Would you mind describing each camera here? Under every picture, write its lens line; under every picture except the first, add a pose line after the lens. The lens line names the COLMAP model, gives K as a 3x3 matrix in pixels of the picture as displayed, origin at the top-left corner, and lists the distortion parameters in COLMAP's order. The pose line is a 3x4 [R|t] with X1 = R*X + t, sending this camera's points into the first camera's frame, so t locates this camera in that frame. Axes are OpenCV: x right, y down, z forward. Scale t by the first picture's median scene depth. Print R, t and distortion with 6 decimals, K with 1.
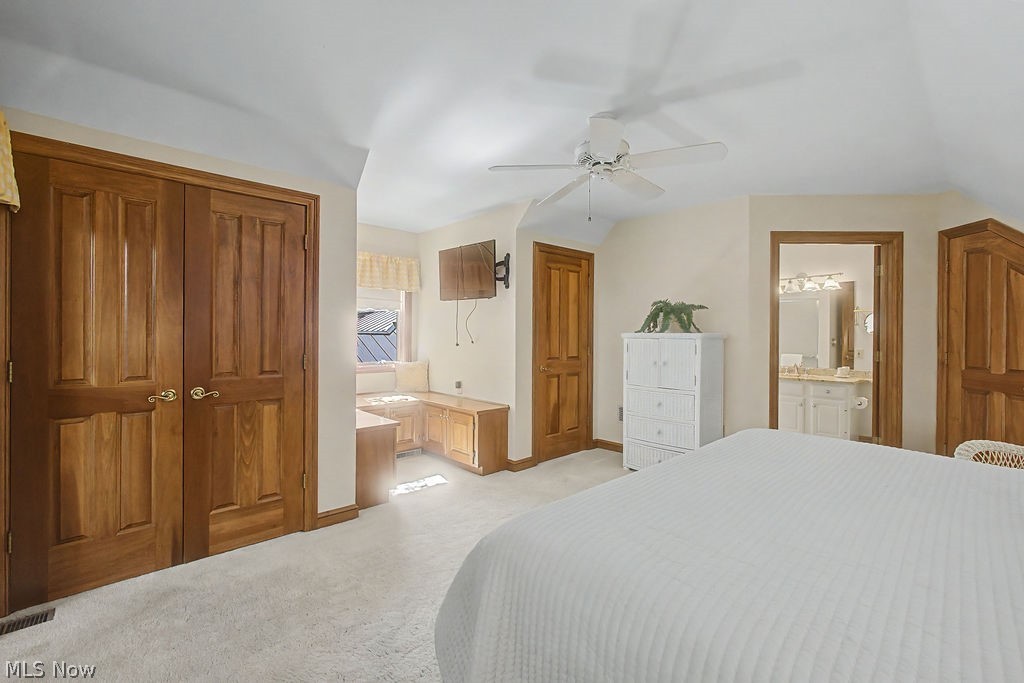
lens RADIAL K [[439.9, 0, 515.7], [0, 439.9, 345.6], [0, 0, 1]] dist [-0.000262, 0.000335]
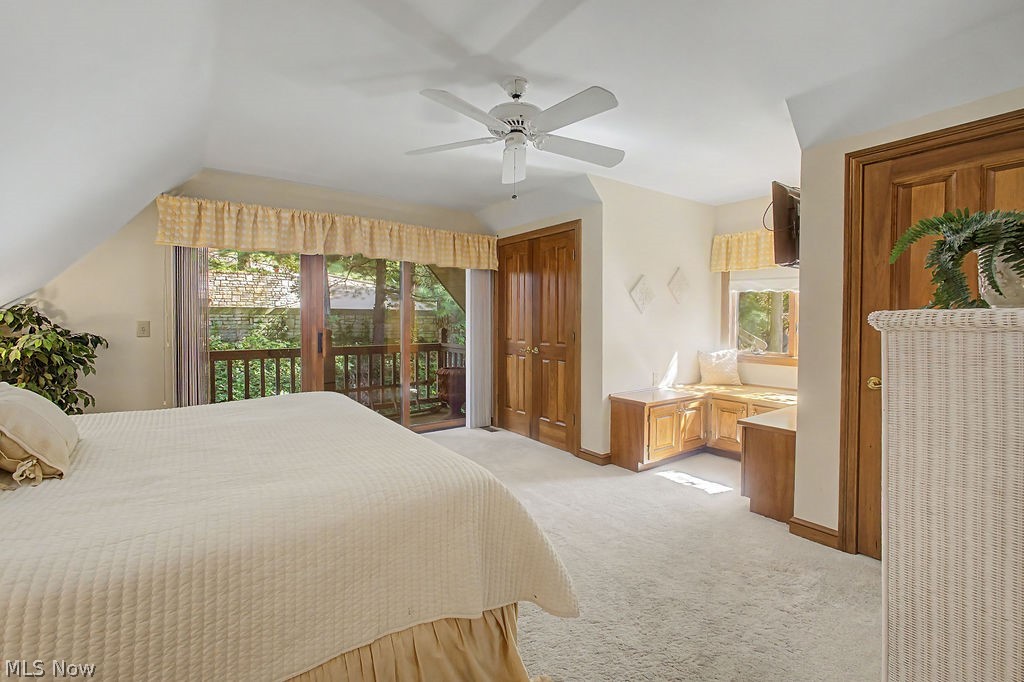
lens RADIAL K [[447.7, 0, 514.1], [0, 447.7, 330.4], [0, 0, 1]] dist [0.000417, 0.000206]
pose [[-0.114711, 0.018482, -0.993227, 1.039208], [-0.033090, 0.999201, 0.022414, -0.013120], [0.992848, 0.035437, -0.114008, 1.006835]]
